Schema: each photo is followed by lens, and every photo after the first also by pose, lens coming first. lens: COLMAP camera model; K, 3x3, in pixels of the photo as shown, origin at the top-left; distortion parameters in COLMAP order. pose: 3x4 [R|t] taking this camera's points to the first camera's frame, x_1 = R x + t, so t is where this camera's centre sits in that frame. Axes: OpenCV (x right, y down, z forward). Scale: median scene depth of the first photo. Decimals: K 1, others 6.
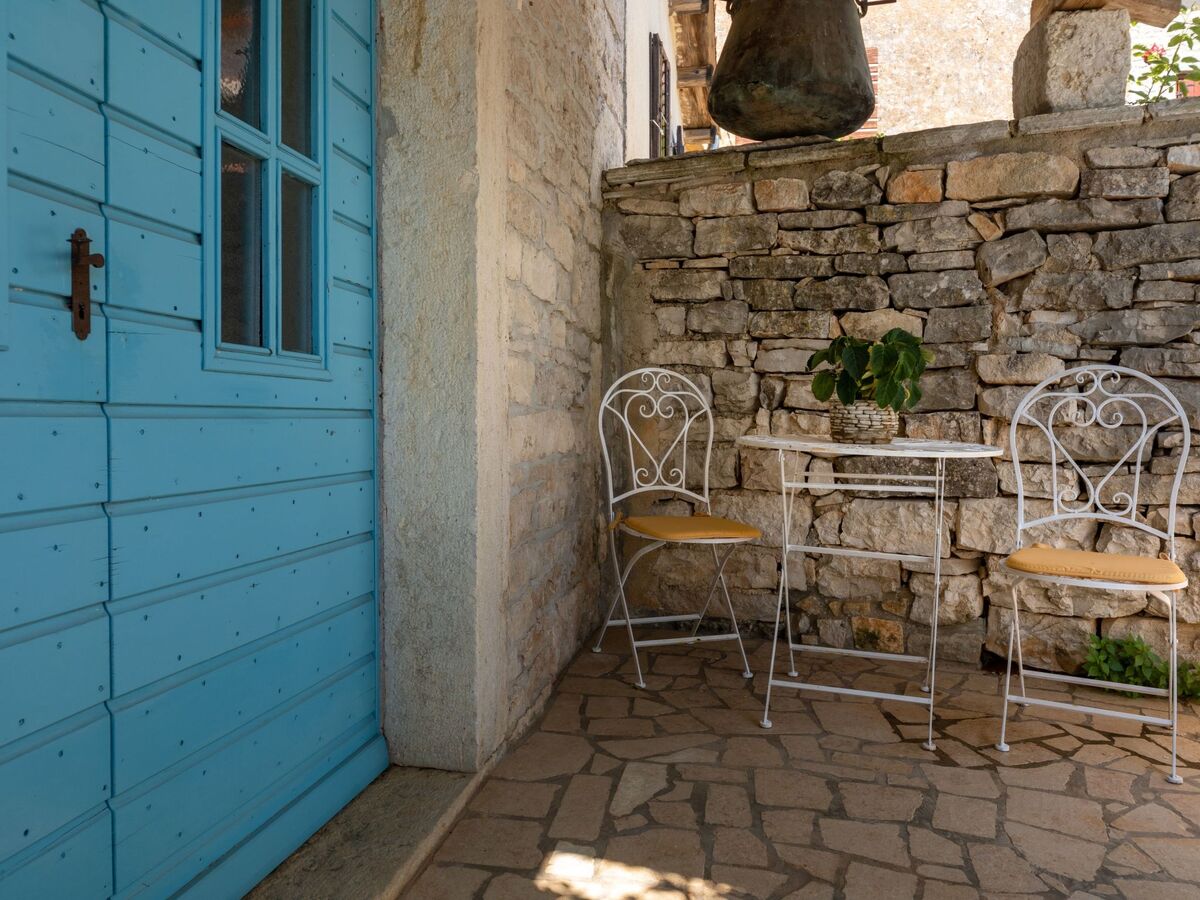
lens RADIAL K [[946.1, 0, 601.9], [0, 946.1, 416.1], [0, 0, 1]] dist [-0.001302, -0.000215]
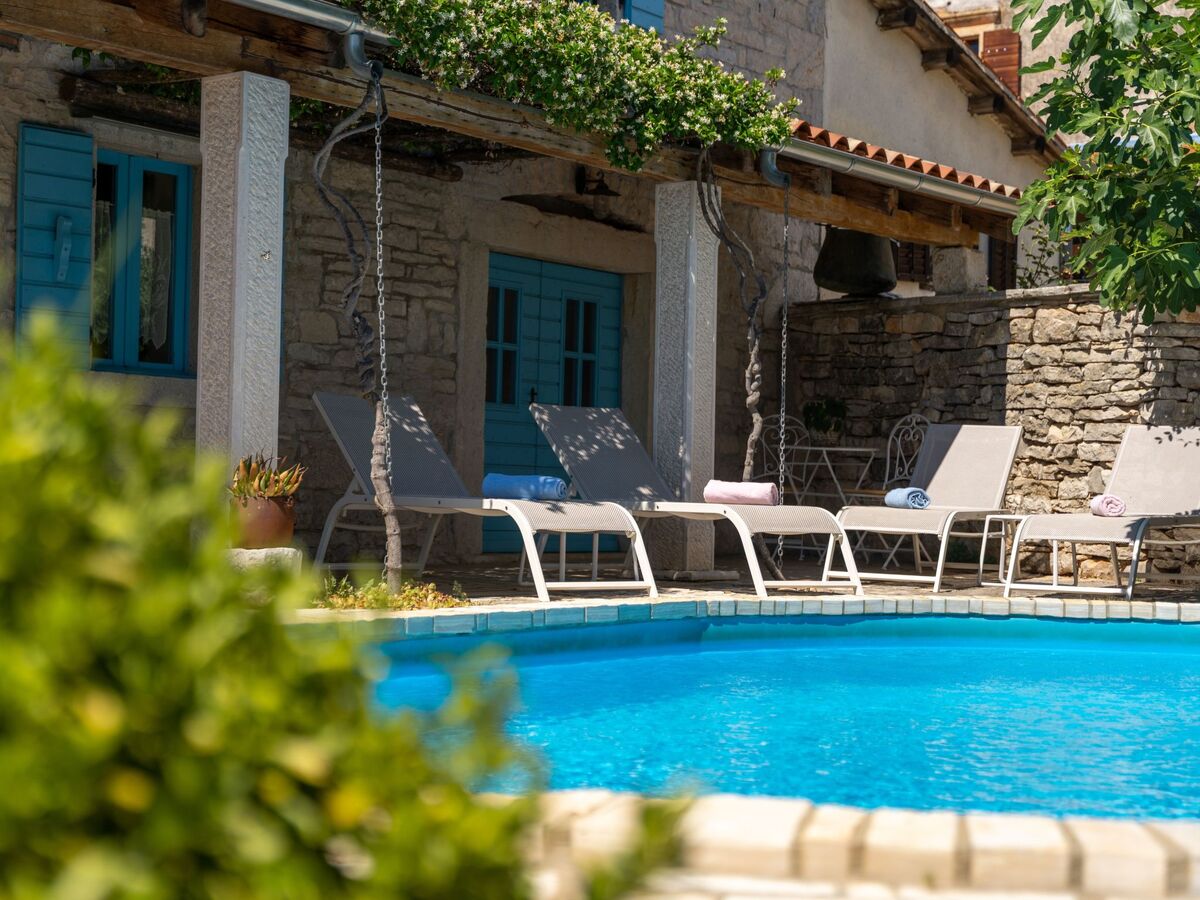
lens RADIAL K [[2112.6, 0, 600.0], [0, 2112.6, 450.0], [0, 0, 1]] dist [0.008837, 0.063712]
pose [[0.896479, 0.007223, -0.443028, 1.740122], [-0.019979, 0.999509, -0.024133, 0.143346], [0.442636, 0.030487, 0.896183, -3.262256]]
